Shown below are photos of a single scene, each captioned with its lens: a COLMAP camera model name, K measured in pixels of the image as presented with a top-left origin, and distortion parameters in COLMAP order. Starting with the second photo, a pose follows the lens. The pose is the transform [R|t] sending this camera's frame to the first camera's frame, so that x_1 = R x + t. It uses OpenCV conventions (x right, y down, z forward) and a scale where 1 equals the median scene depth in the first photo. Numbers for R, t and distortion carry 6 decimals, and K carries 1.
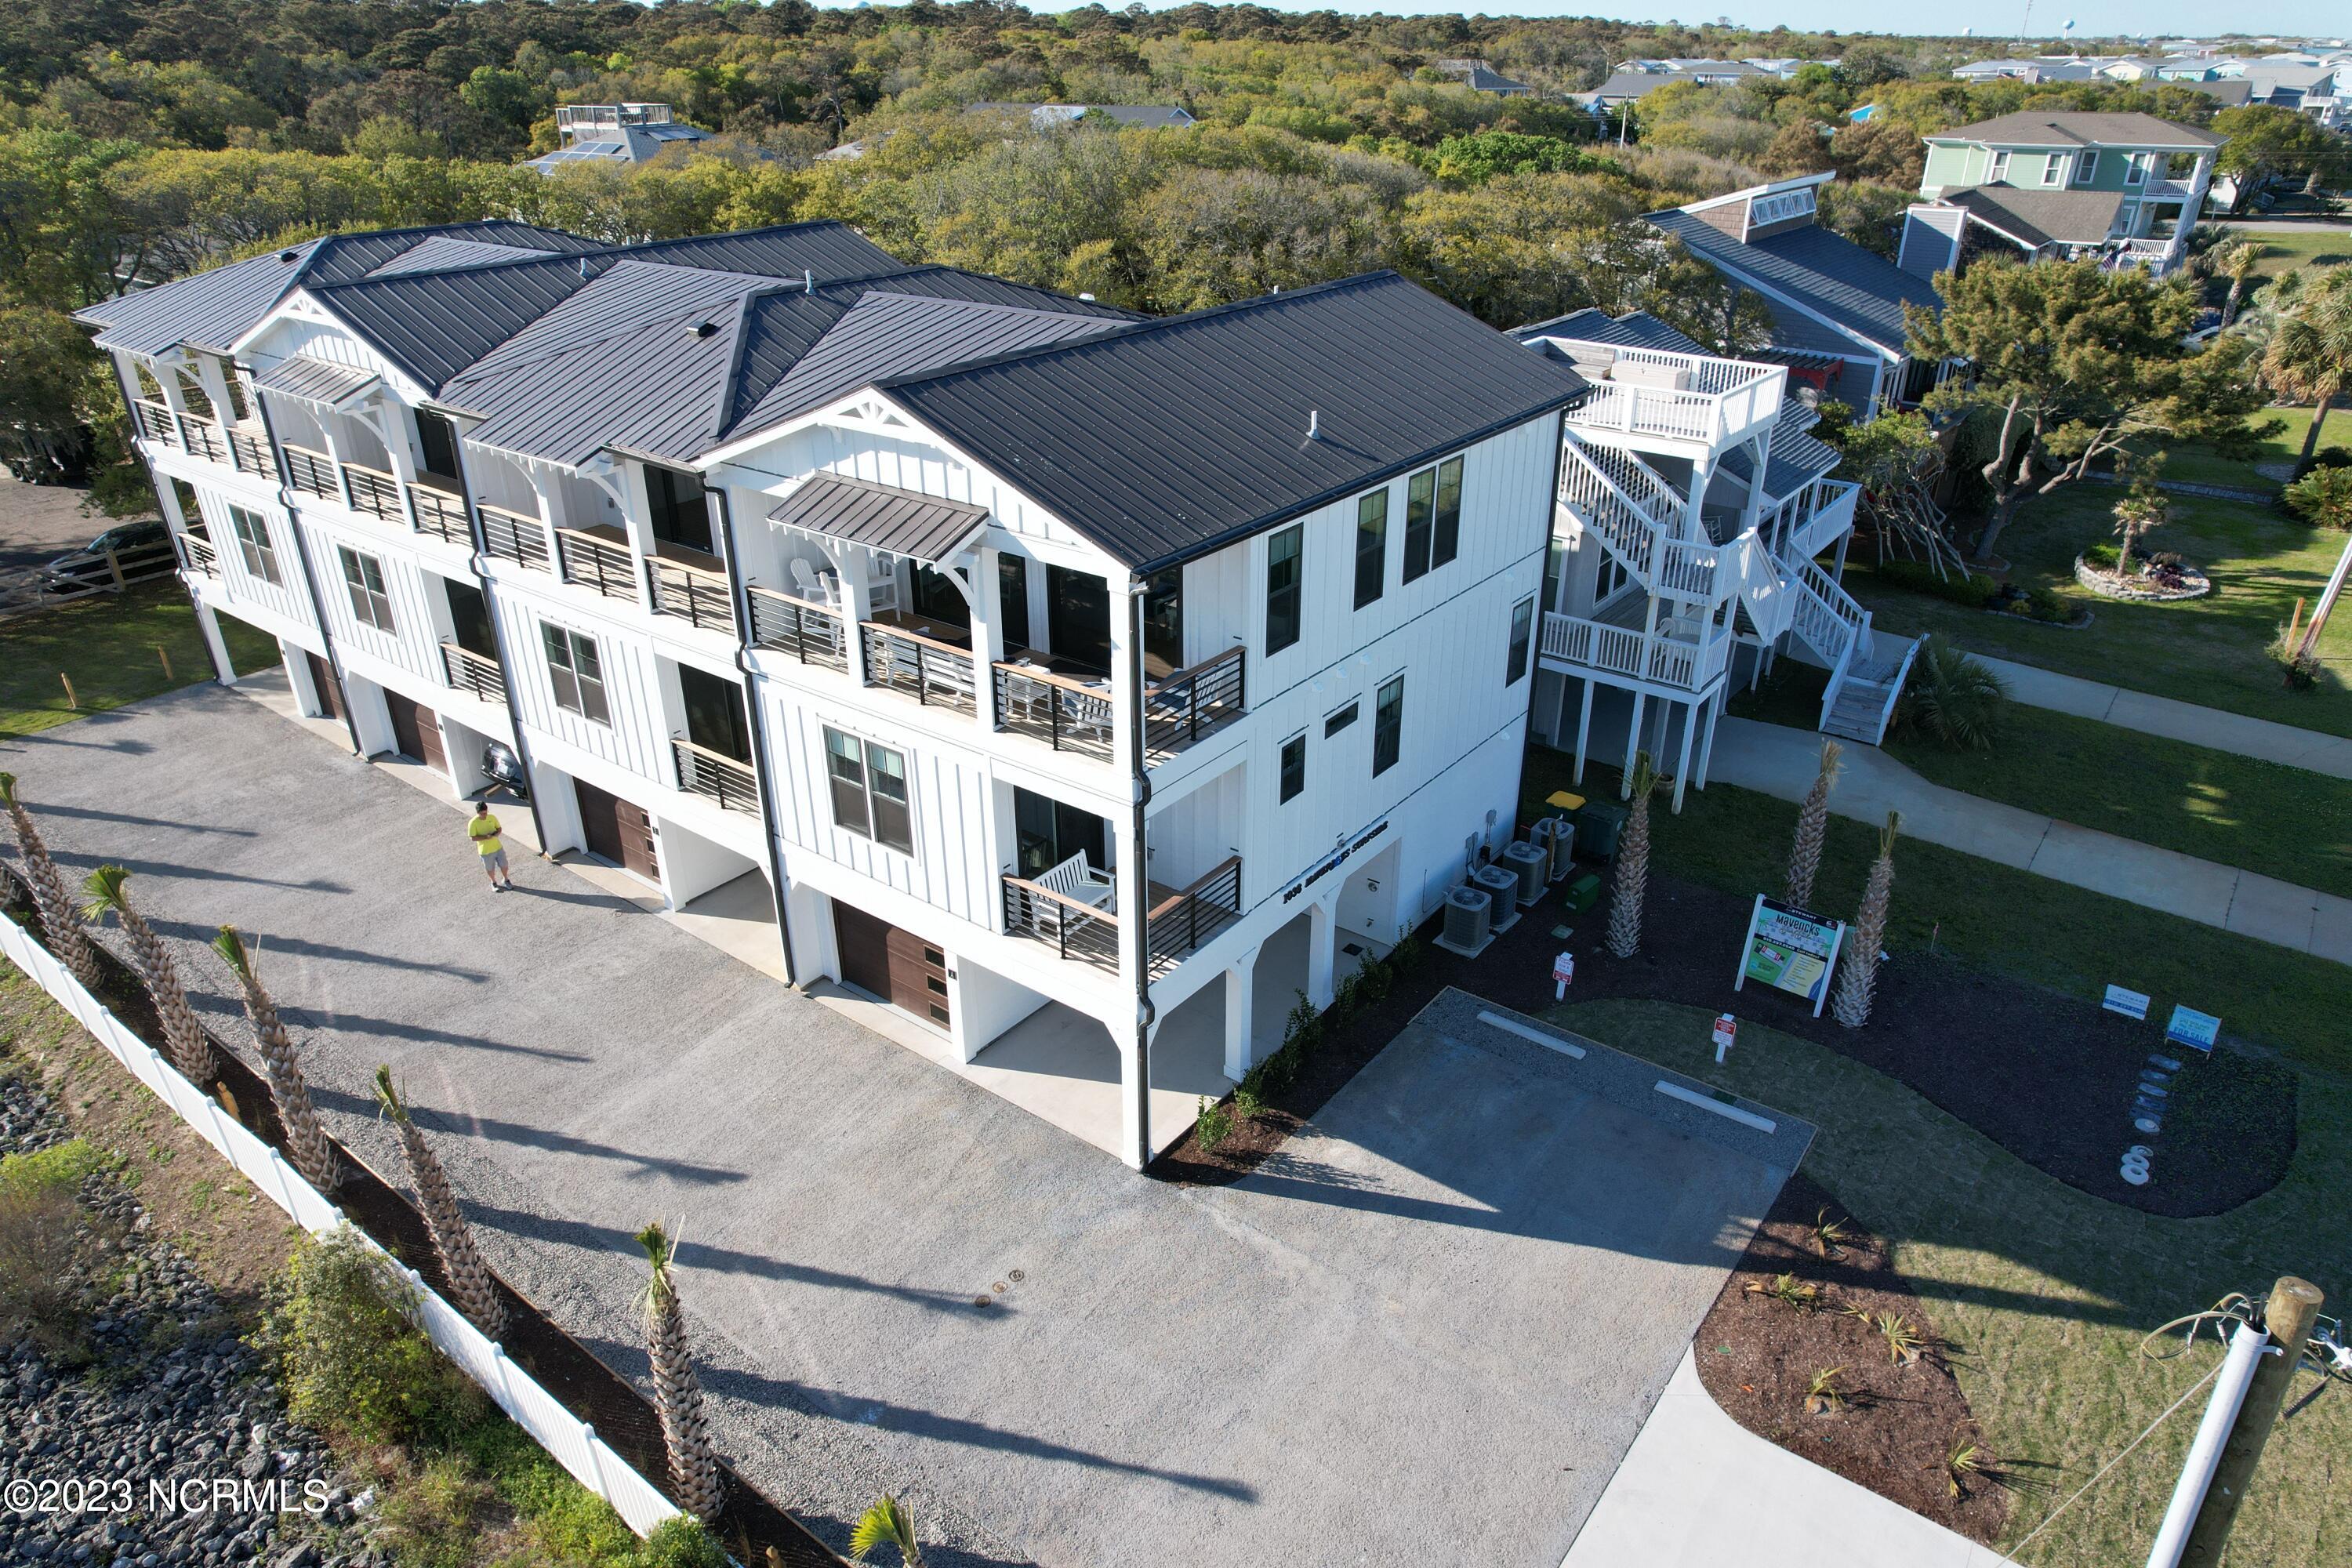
lens RADIAL K [[1463.5, 0, 1176.0], [0, 1463.5, 784.0], [0, 0, 1]] dist [-0.068326, 0.062384]
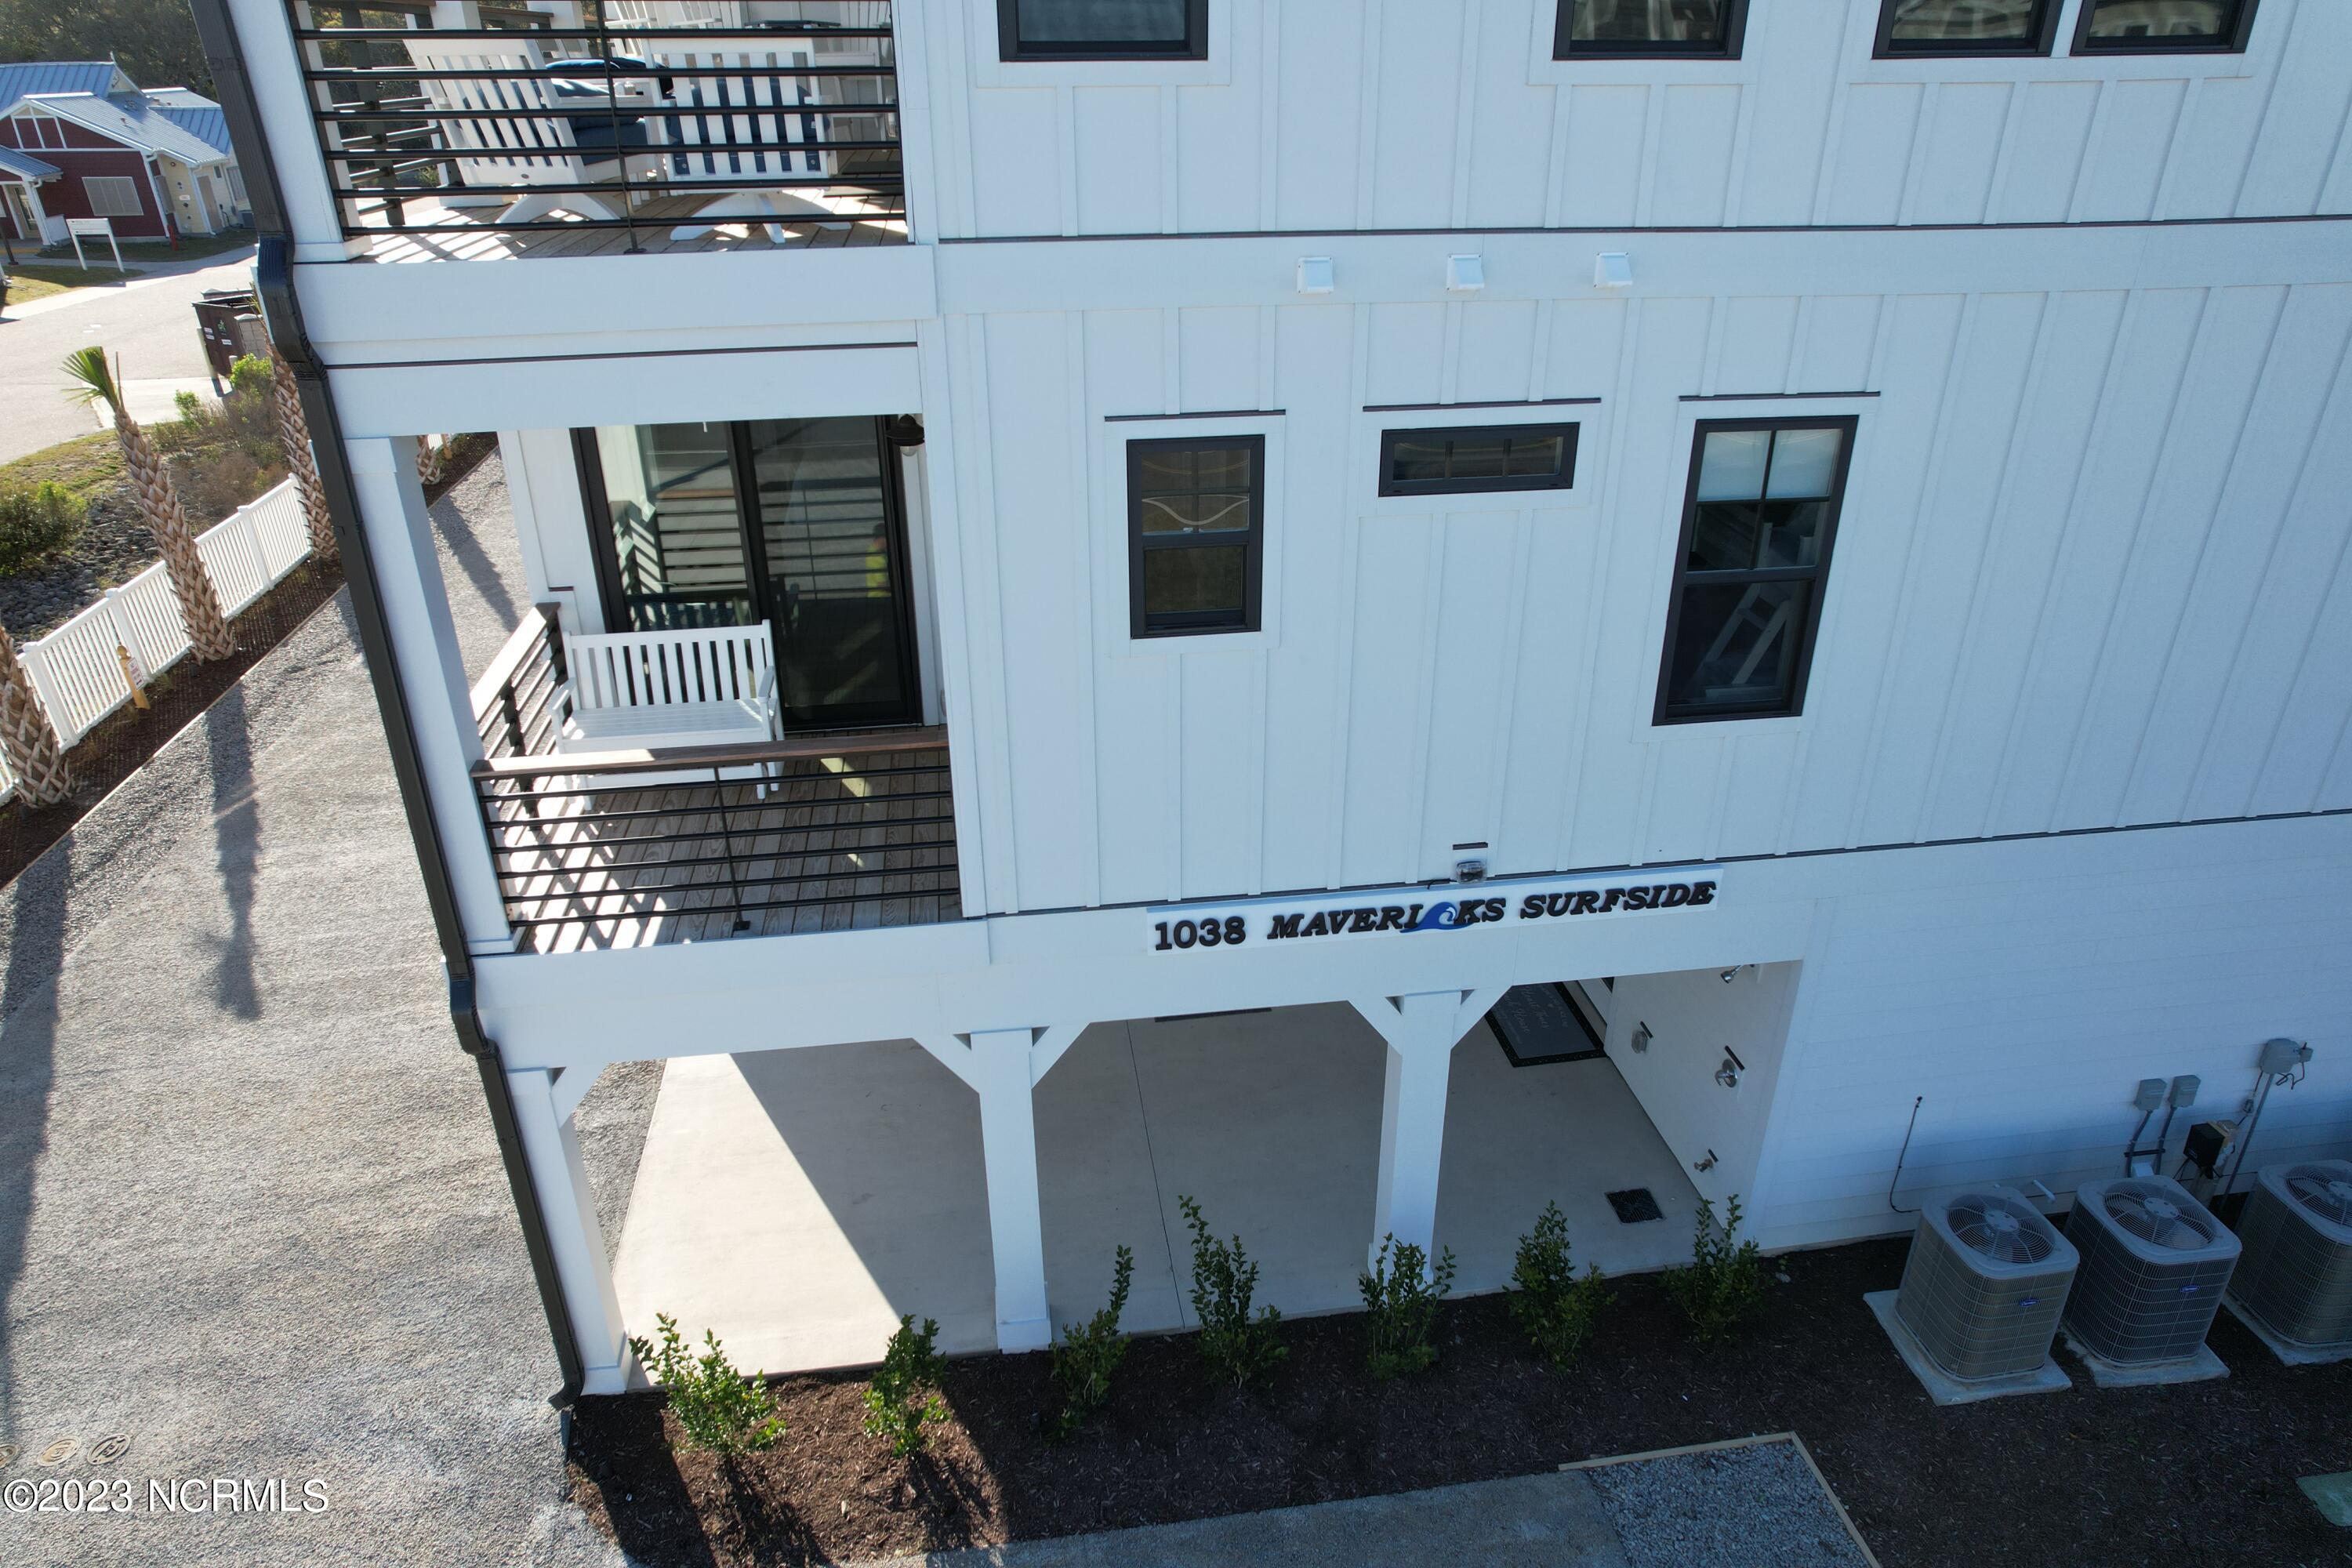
lens RADIAL K [[1463.5, 0, 1176.0], [0, 1463.5, 784.0], [0, 0, 1]] dist [-0.068326, 0.062384]
pose [[0.718195, 0.309791, -0.623078, 0.280427], [-0.308120, 0.944442, 0.114414, 0.004846], [0.623906, 0.109811, 0.773746, 0.736299]]
